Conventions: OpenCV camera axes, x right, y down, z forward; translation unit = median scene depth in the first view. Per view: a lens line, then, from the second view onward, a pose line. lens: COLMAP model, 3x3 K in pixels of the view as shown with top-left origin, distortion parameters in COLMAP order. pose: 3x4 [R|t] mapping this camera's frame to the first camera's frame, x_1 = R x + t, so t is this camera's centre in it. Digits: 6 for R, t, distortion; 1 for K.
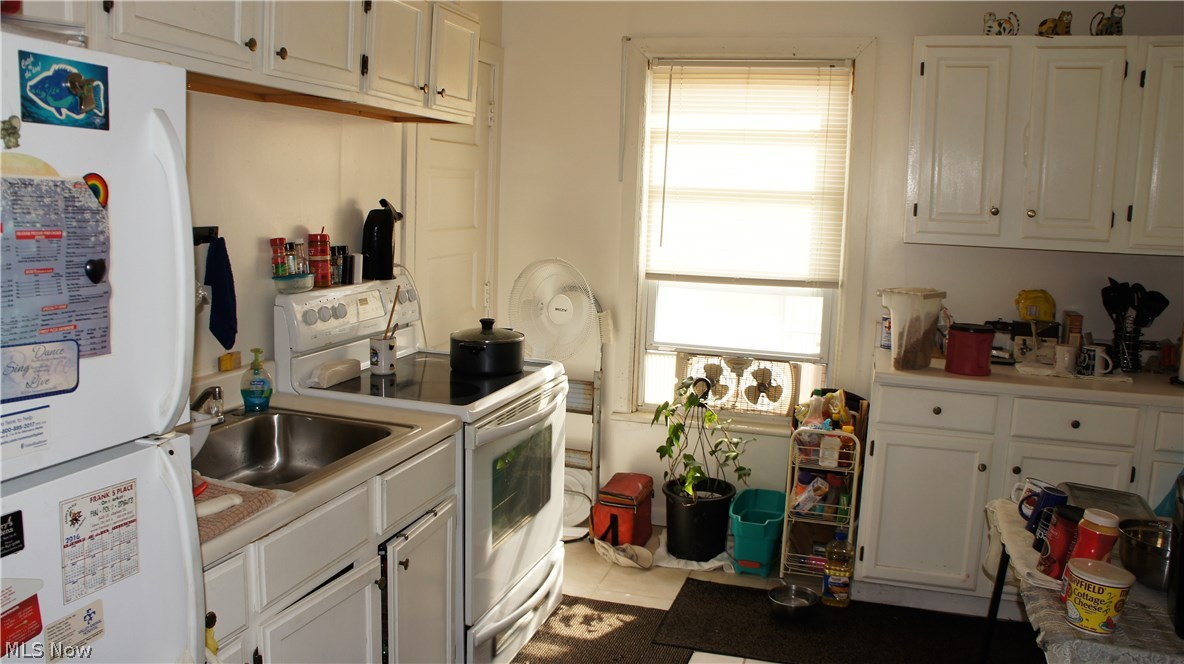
lens RADIAL K [[938.5, 0, 592.0], [0, 938.5, 332.0], [0, 0, 1]] dist [-0.186677, 0.147460]
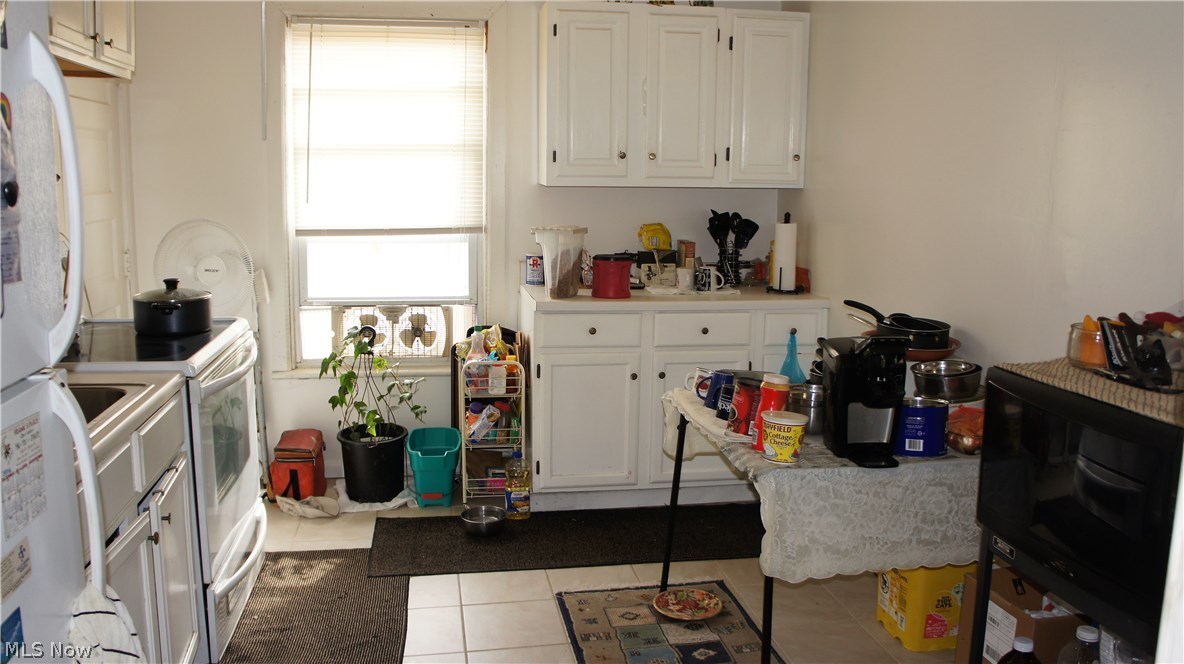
lens RADIAL K [[954.8, 0, 592.0], [0, 954.8, 332.0], [0, 0, 1]] dist [-0.172794, 0.130690]
pose [[0.888189, -0.094254, 0.449706, -0.145080], [0.081115, 0.995527, 0.048447, 0.027206], [-0.452261, -0.006552, 0.891862, -0.054119]]
